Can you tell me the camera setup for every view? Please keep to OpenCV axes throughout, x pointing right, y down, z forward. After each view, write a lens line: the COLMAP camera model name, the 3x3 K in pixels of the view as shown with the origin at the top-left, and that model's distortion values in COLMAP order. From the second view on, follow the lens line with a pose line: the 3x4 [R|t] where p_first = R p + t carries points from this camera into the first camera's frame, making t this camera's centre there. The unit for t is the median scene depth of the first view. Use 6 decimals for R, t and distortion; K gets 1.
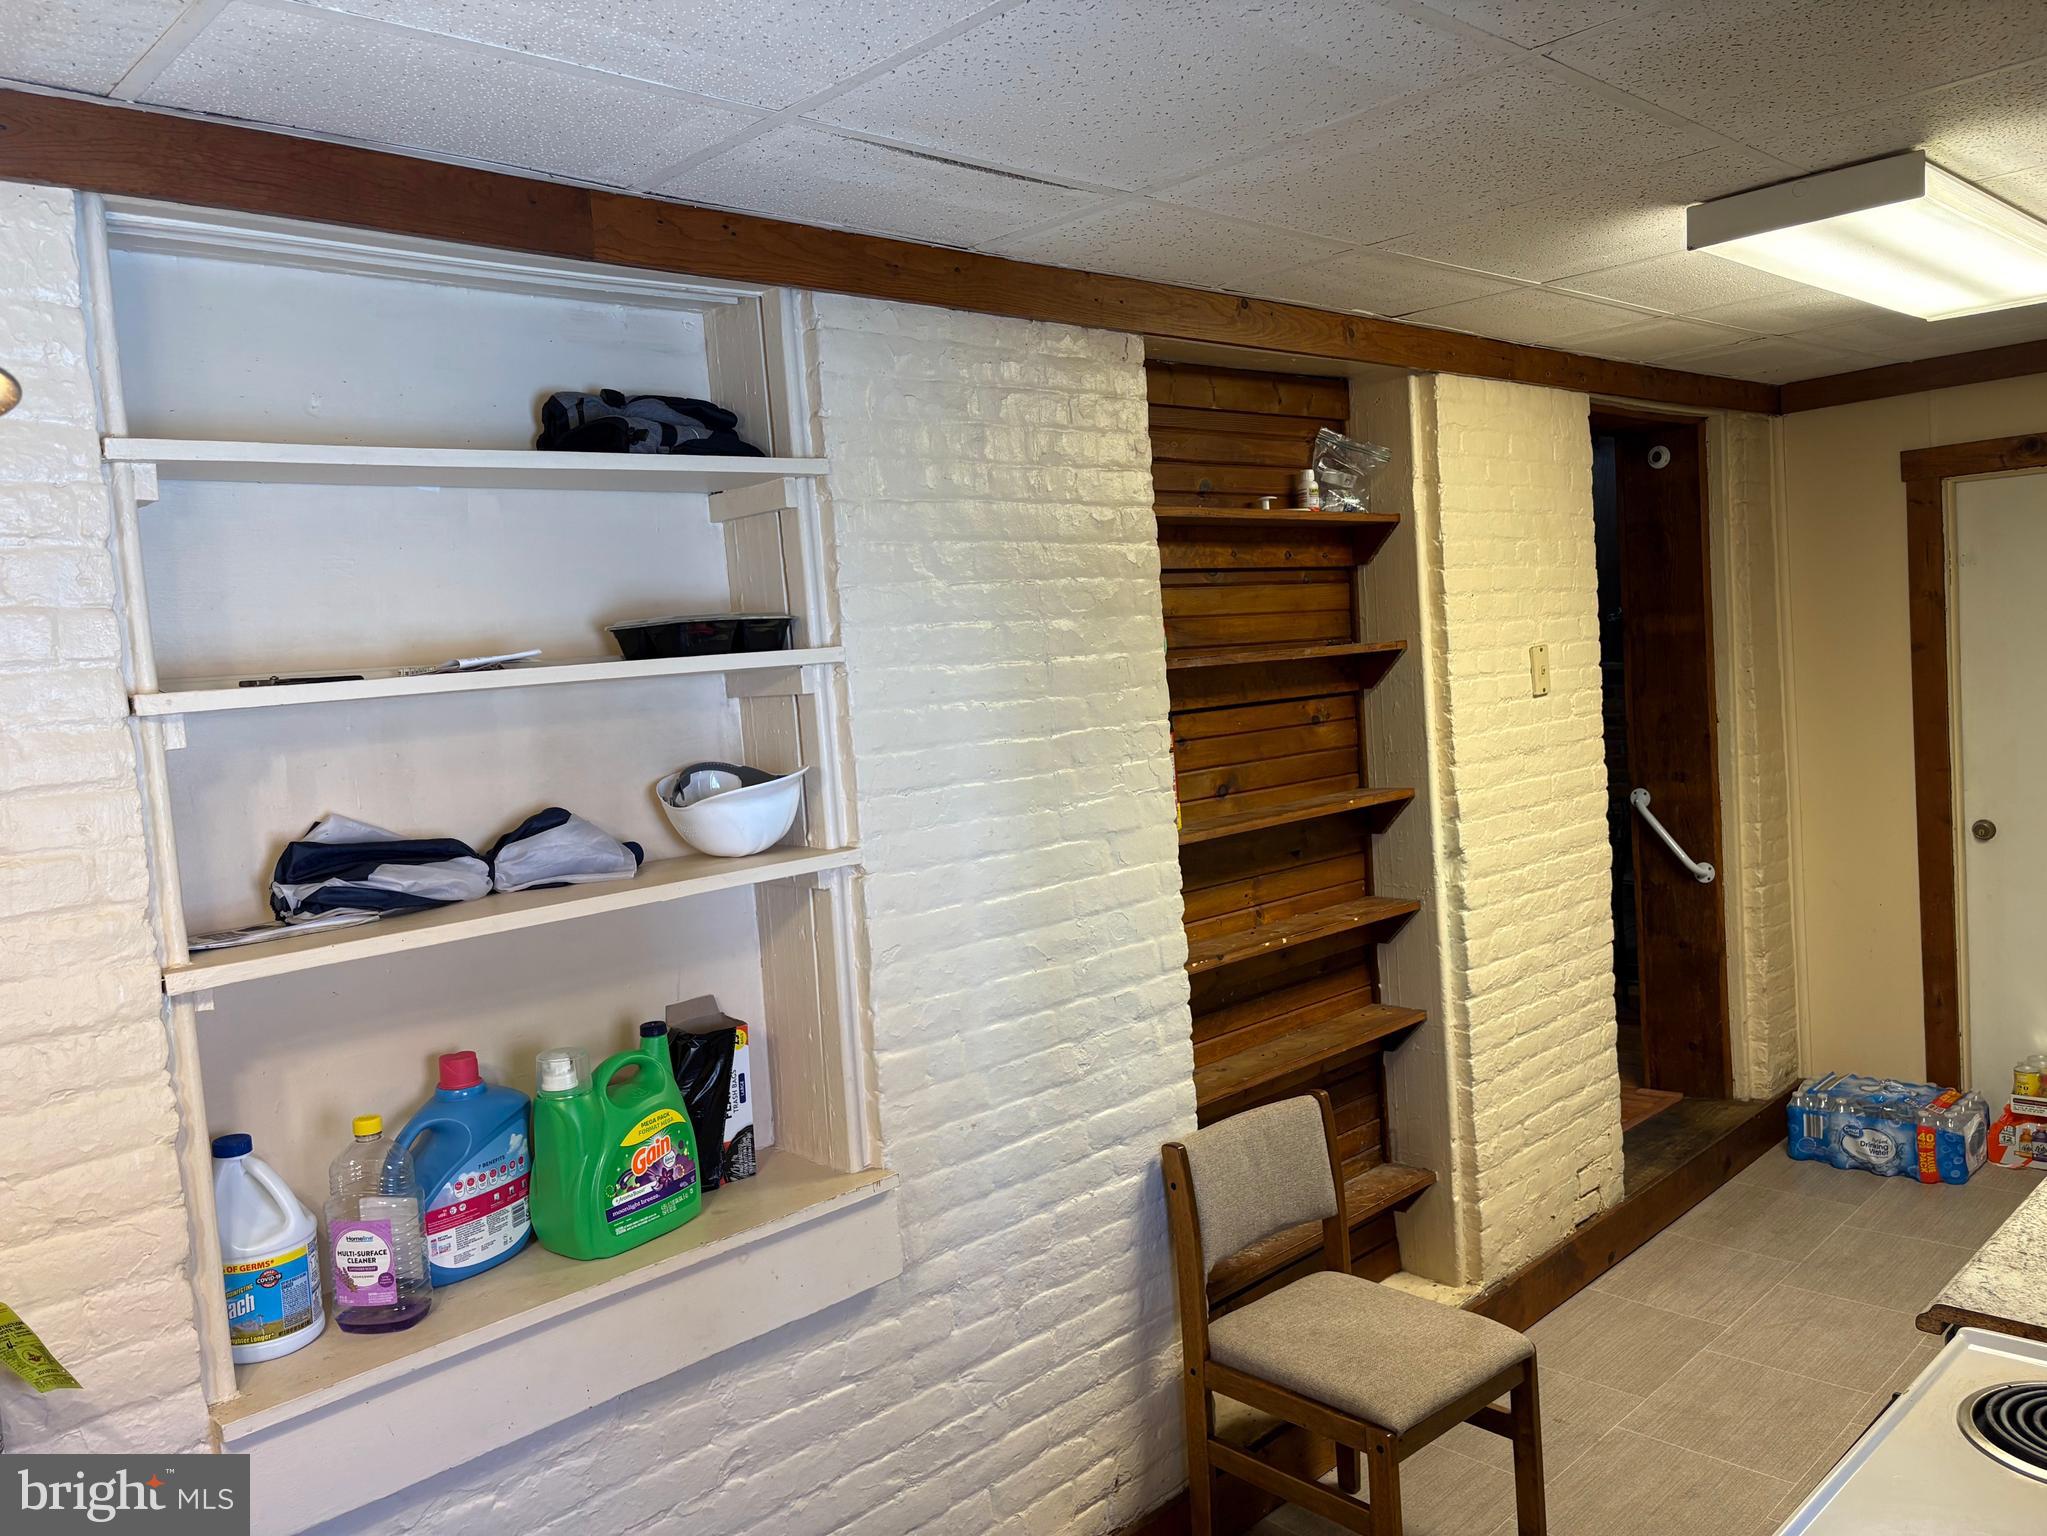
lens RADIAL K [[1550.9, 0, 1020.1], [0, 1550.9, 766.7], [0, 0, 1]] dist [0.033450, -0.030758]
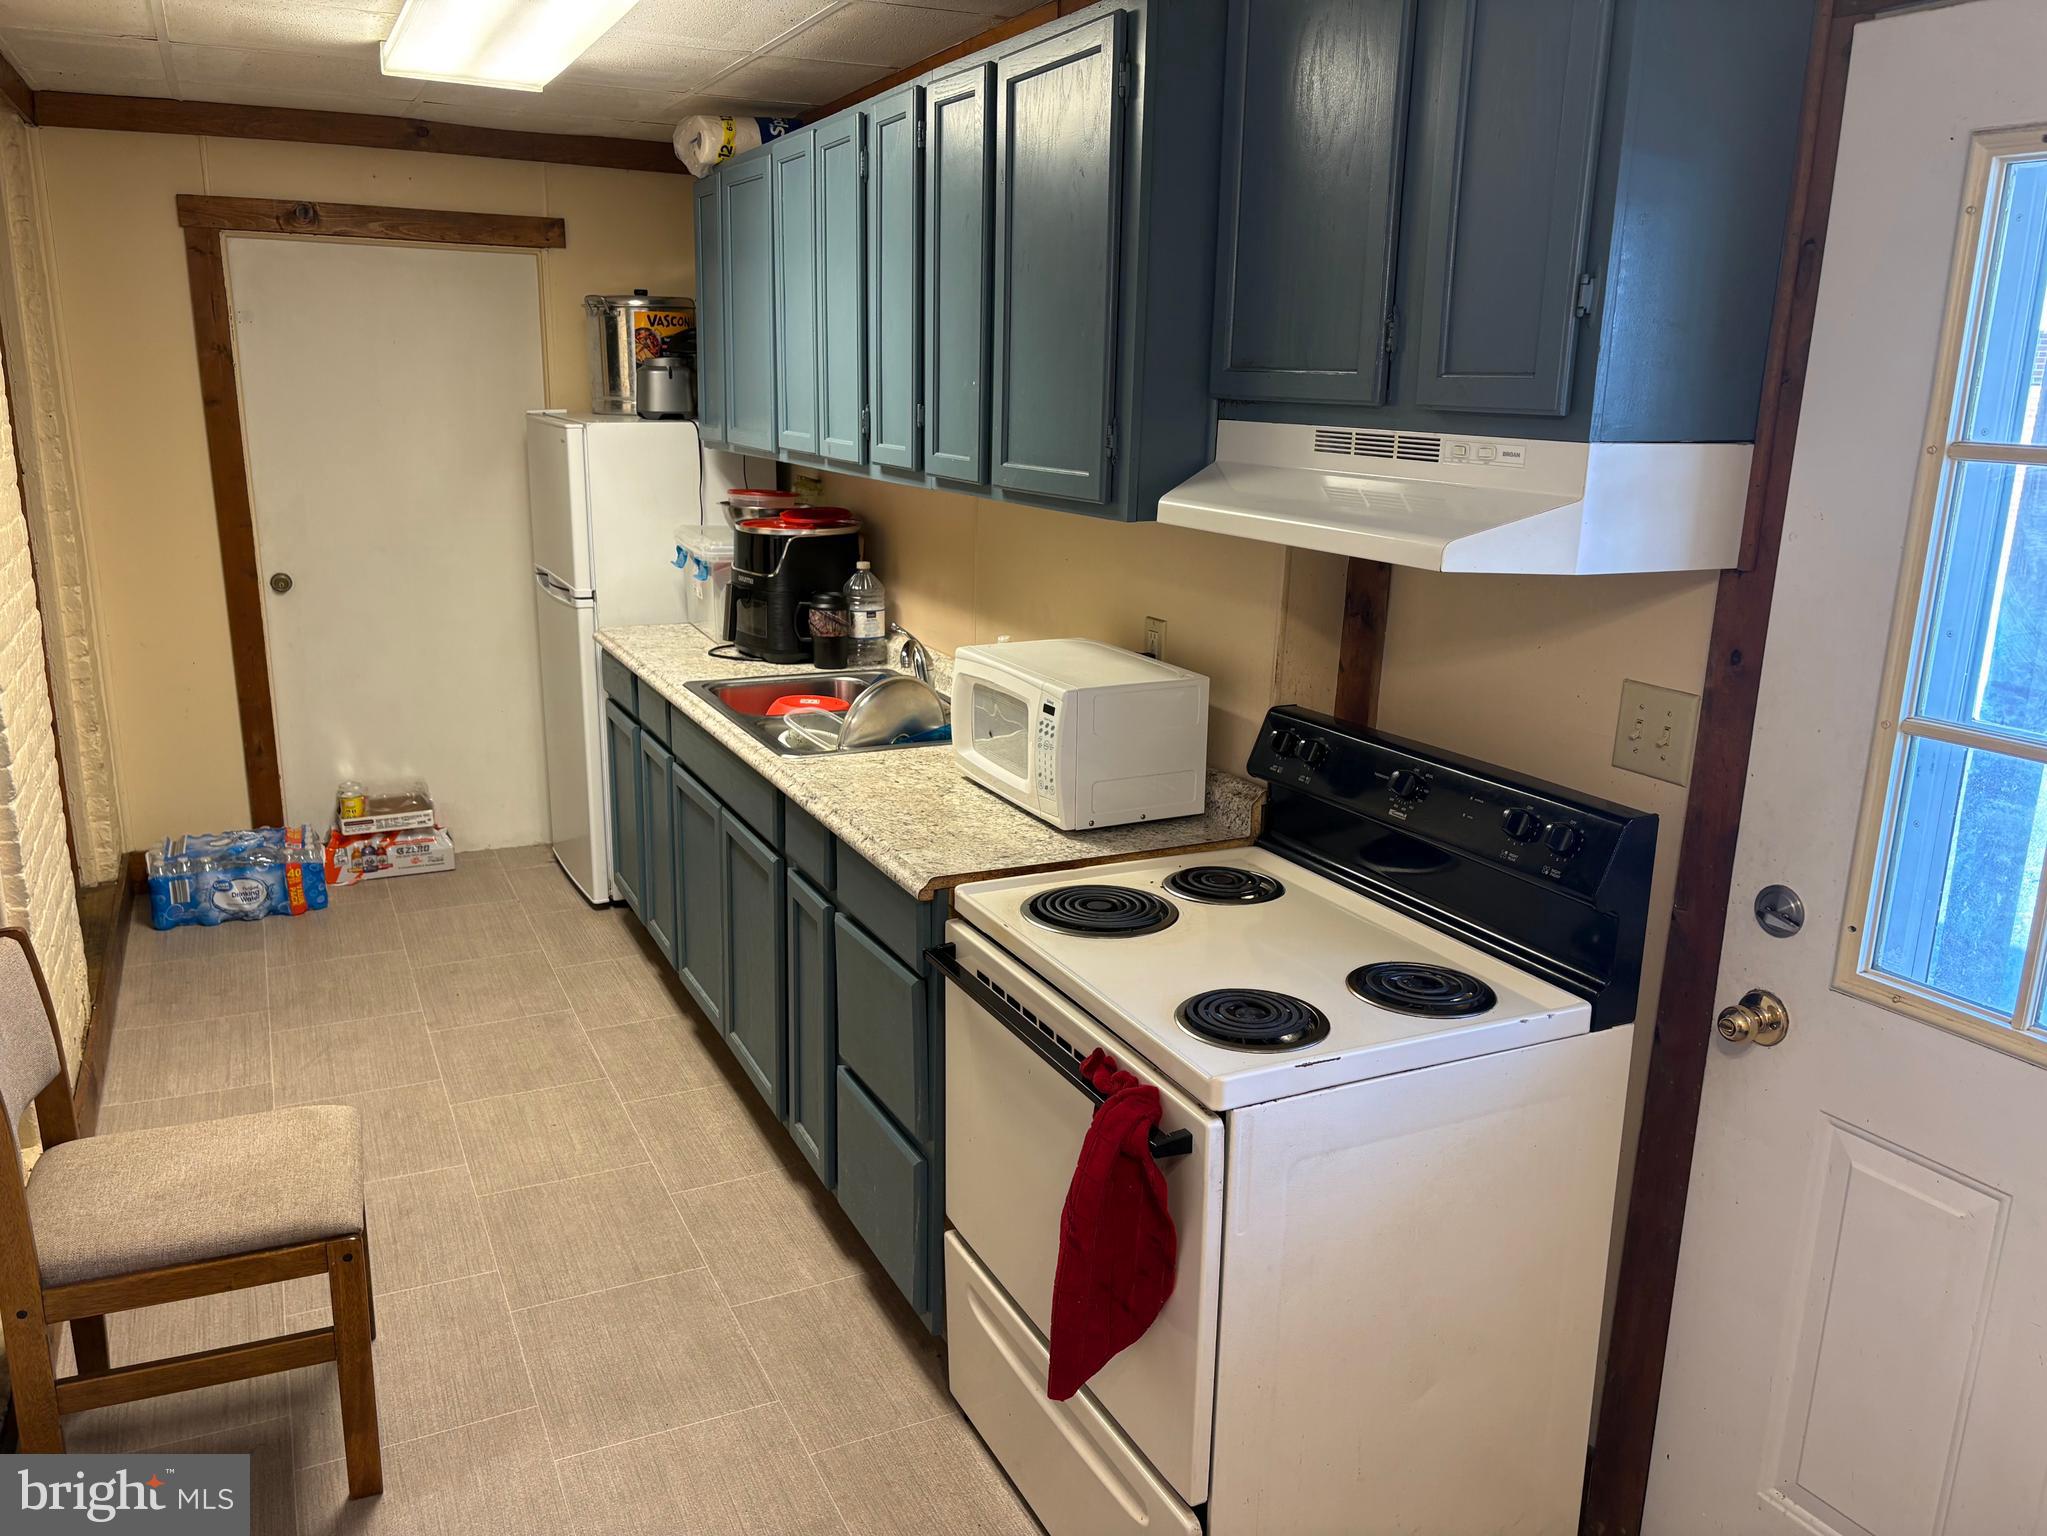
lens RADIAL K [[1550.9, 0, 1017.4], [0, 1550.9, 773.1], [0, 0, 1]] dist [0.033450, -0.030758]
pose [[0.311826, -0.155126, 0.937390, -0.244360], [0.026054, 0.987607, 0.154770, 0.017571], [-0.949782, -0.023838, 0.312003, 0.195197]]
